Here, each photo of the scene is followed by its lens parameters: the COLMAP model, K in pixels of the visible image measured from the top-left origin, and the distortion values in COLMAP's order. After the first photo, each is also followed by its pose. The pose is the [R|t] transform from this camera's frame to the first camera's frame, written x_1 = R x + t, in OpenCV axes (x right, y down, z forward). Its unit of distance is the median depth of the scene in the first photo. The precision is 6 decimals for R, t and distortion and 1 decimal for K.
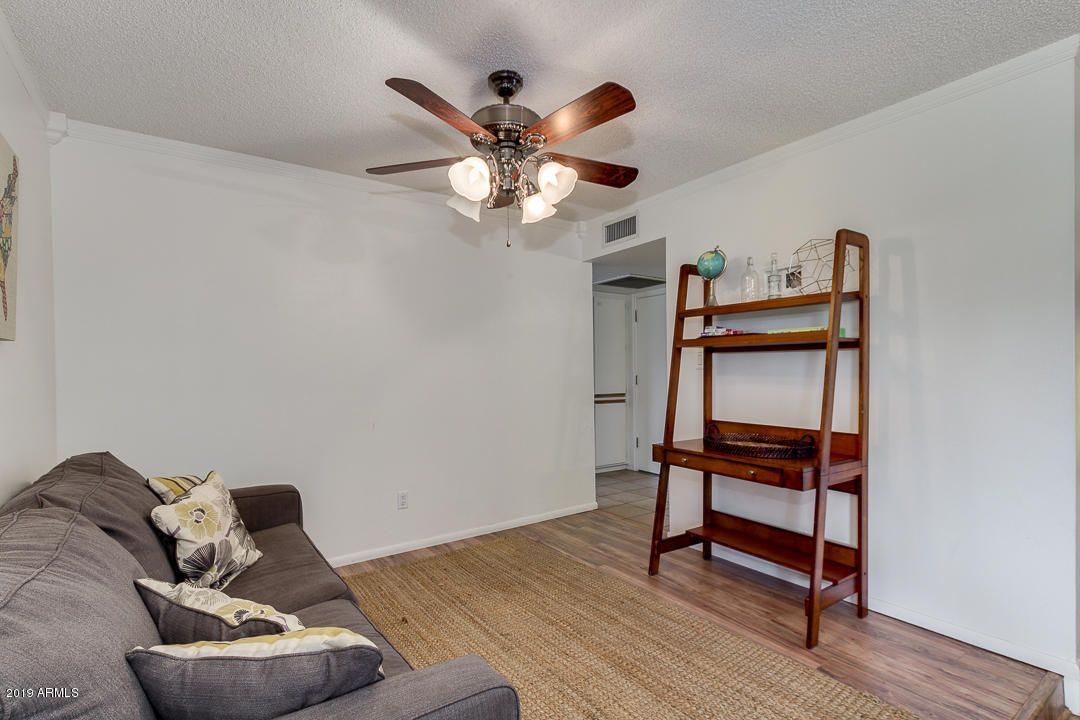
lens RADIAL K [[499.2, 0, 530.8], [0, 499.2, 367.0], [0, 0, 1]] dist [0.004678, -0.001235]
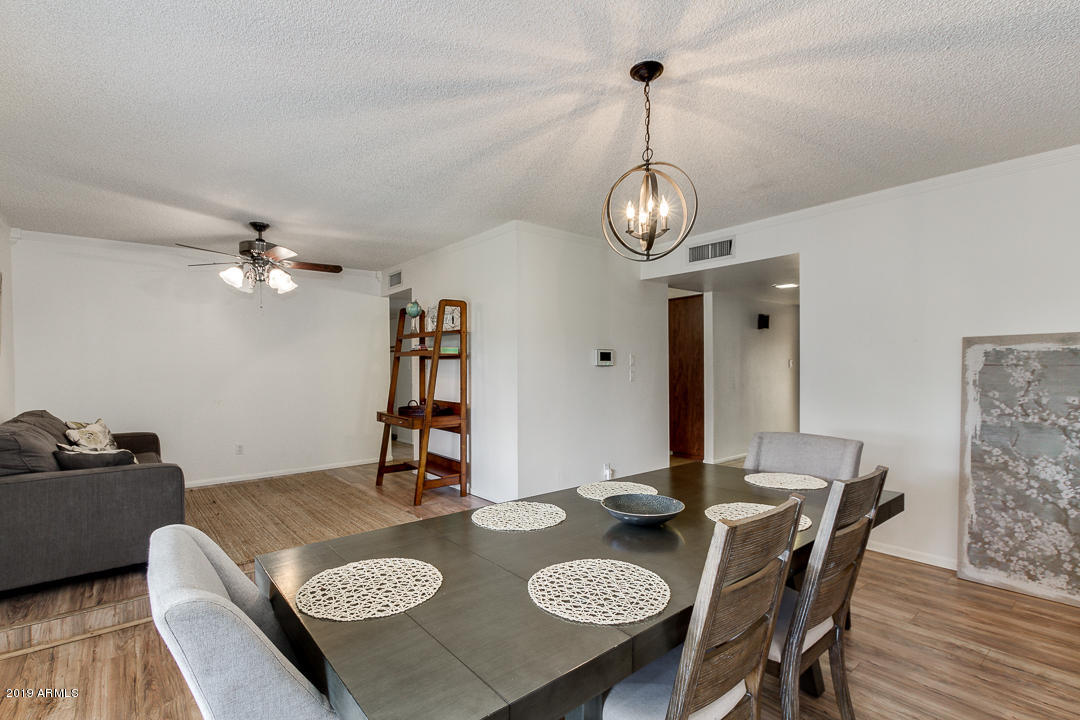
lens RADIAL K [[499.2, 0, 540.3], [0, 499.2, 363.1], [0, 0, 1]] dist [0.004678, -0.001235]
pose [[0.996651, 0.002794, 0.081720, 0.802315], [-0.002863, 0.999996, 0.000724, -0.022584], [-0.081718, -0.000956, 0.996655, -0.962867]]
